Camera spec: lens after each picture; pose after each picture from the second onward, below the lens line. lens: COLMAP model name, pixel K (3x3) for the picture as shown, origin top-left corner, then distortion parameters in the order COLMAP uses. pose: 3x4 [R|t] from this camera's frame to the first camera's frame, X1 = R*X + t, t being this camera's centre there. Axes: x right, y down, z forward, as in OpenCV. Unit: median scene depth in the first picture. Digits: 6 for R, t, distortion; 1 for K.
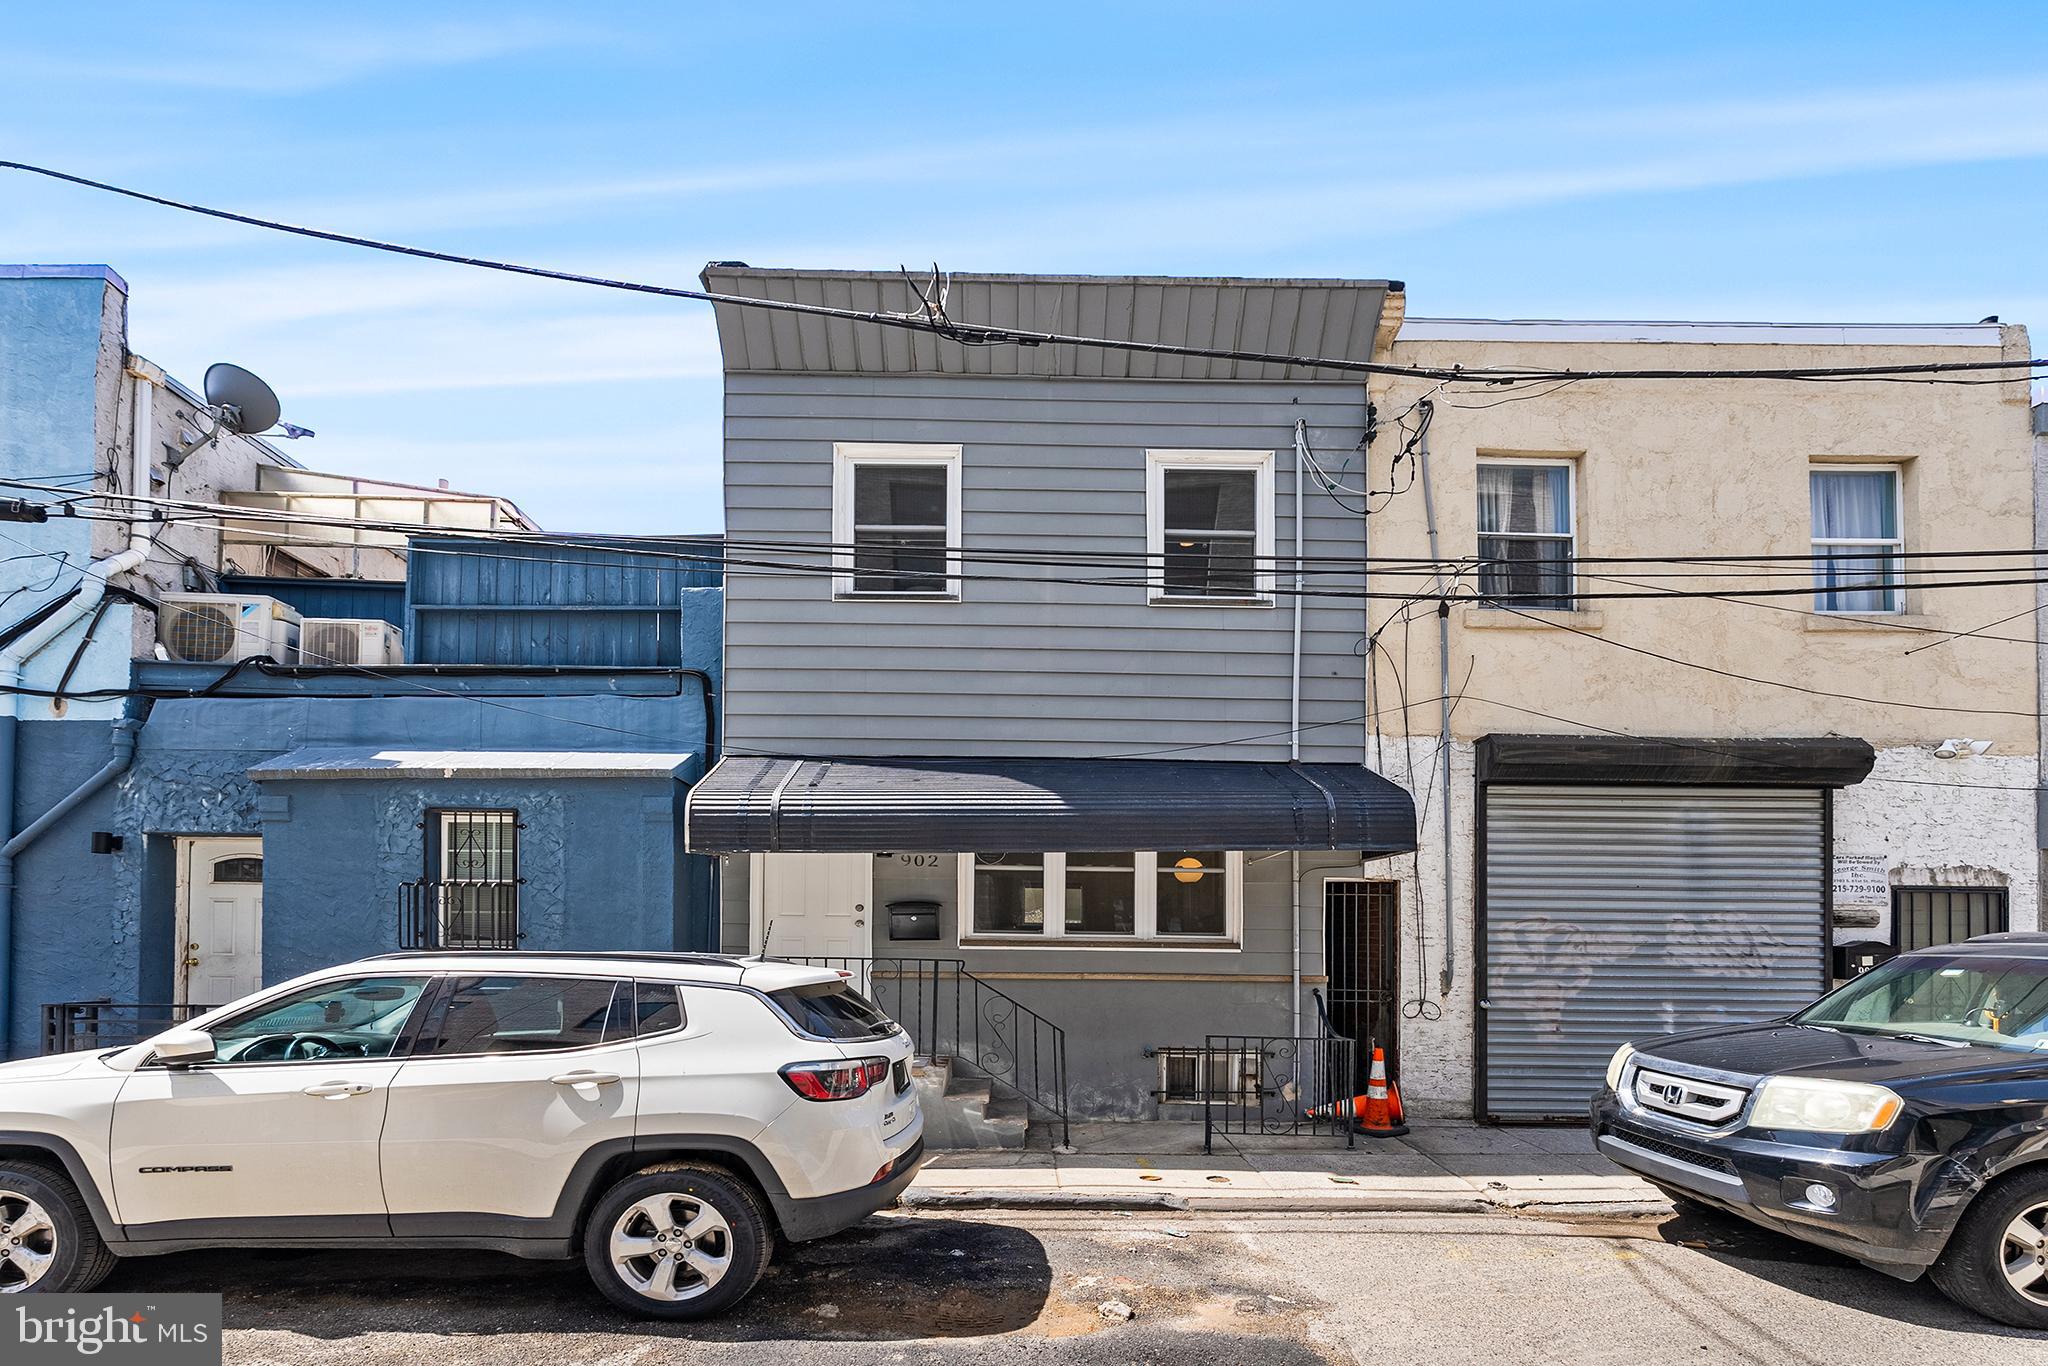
lens RADIAL K [[832.2, 0, 1023.8], [0, 832.2, 710.1], [0, 0, 1]] dist [-0.000290, -0.000399]
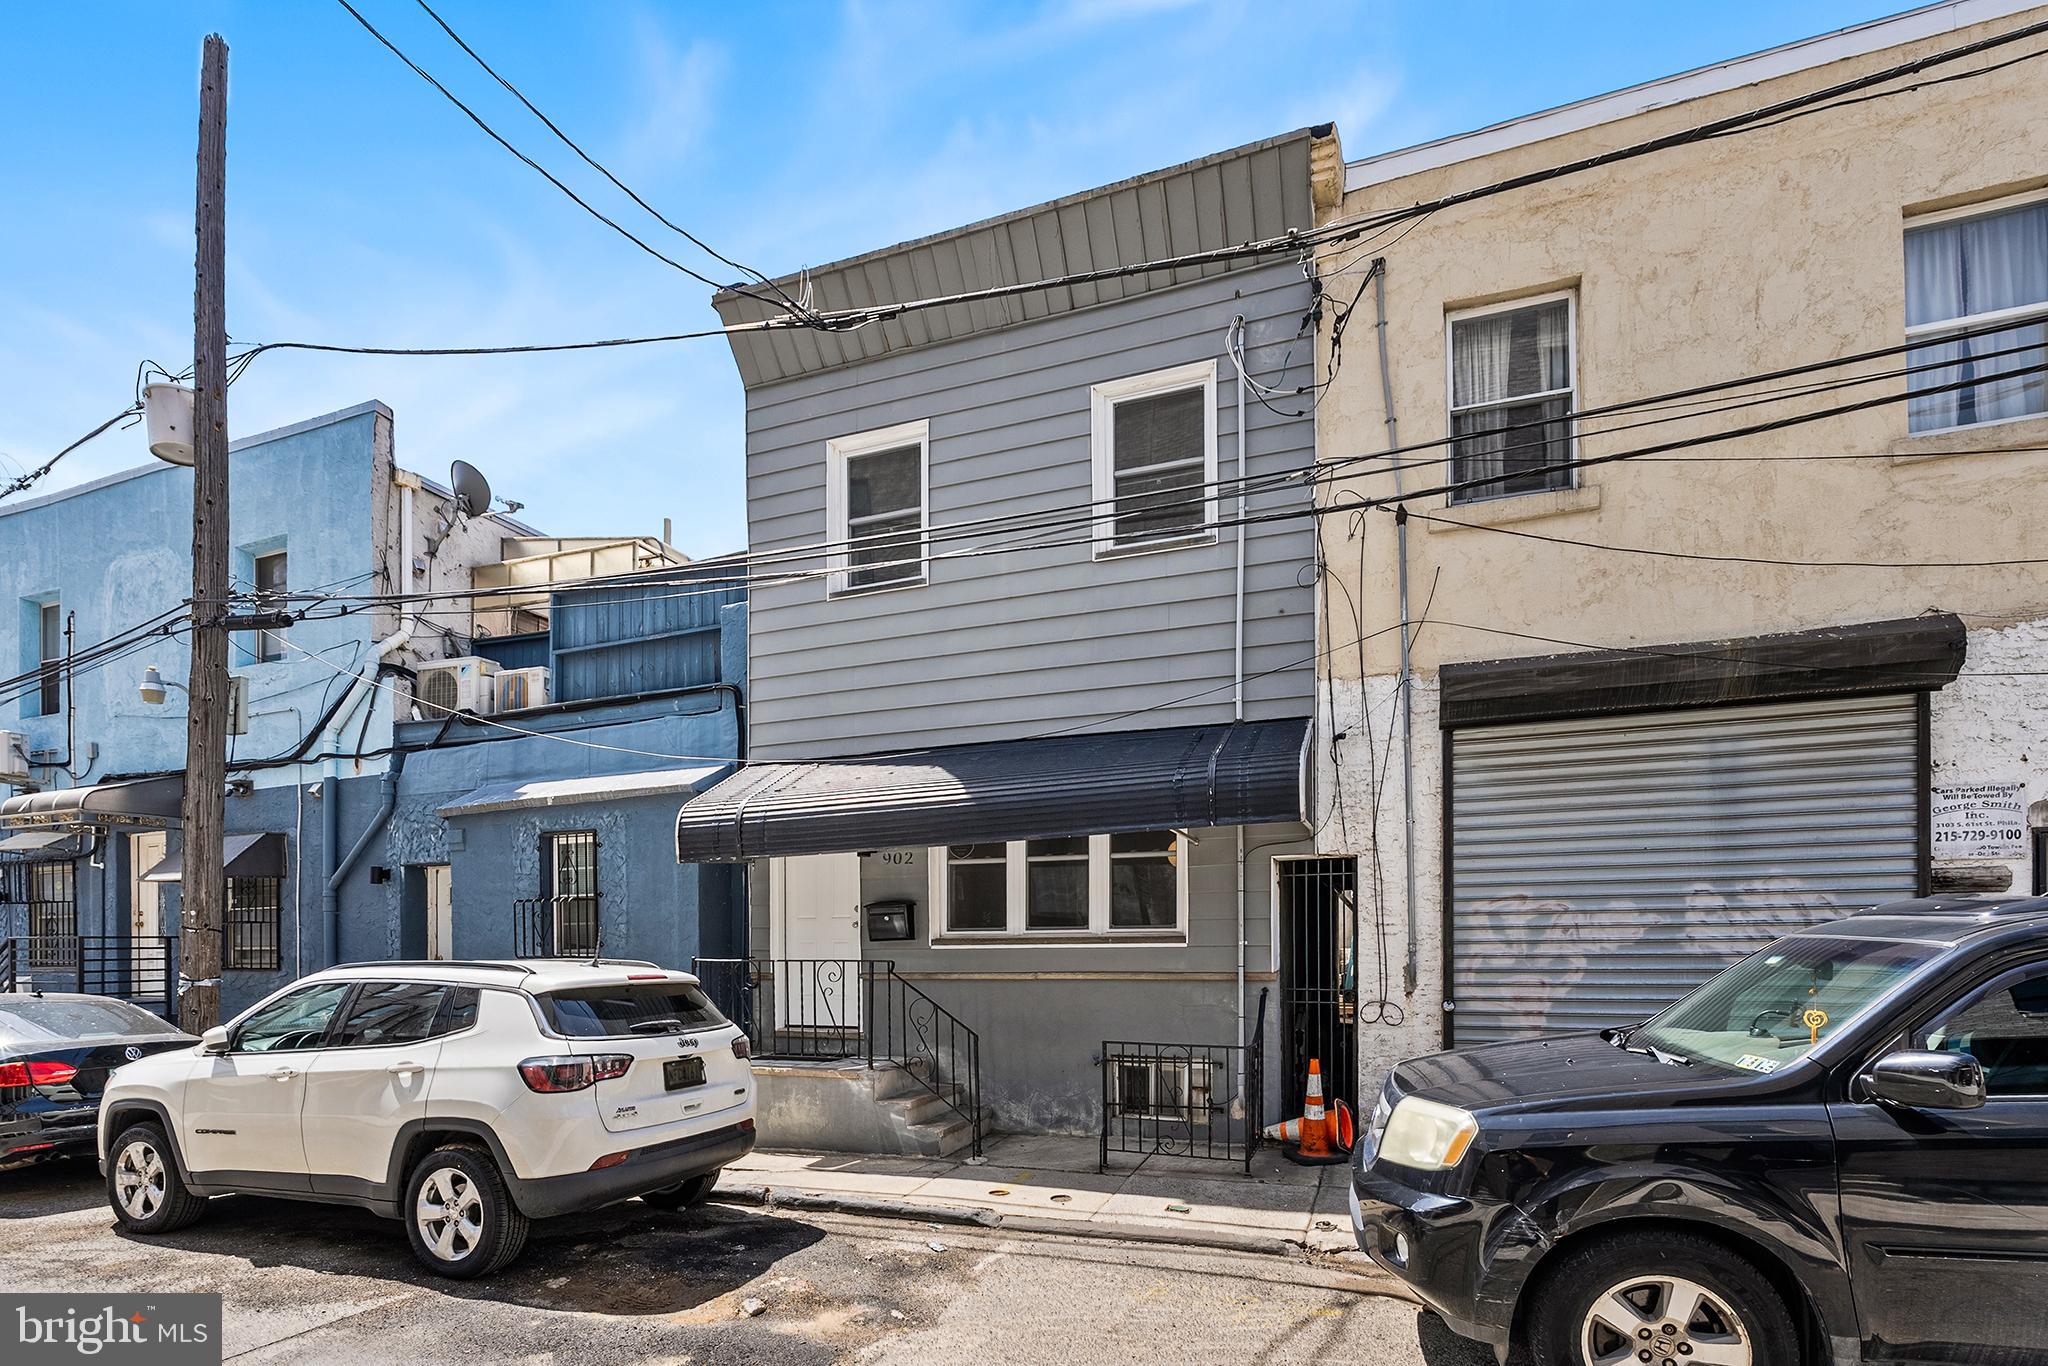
lens RADIAL K [[934.1, 0, 1013.5], [0, 934.1, 675.3], [0, 0, 1]] dist [-0.001790, 0.000247]
pose [[0.937251, -0.116417, -0.328644, 0.446461], [0.115773, 0.993041, -0.021600, 0.009229], [0.328872, -0.017804, 0.944207, 0.022821]]
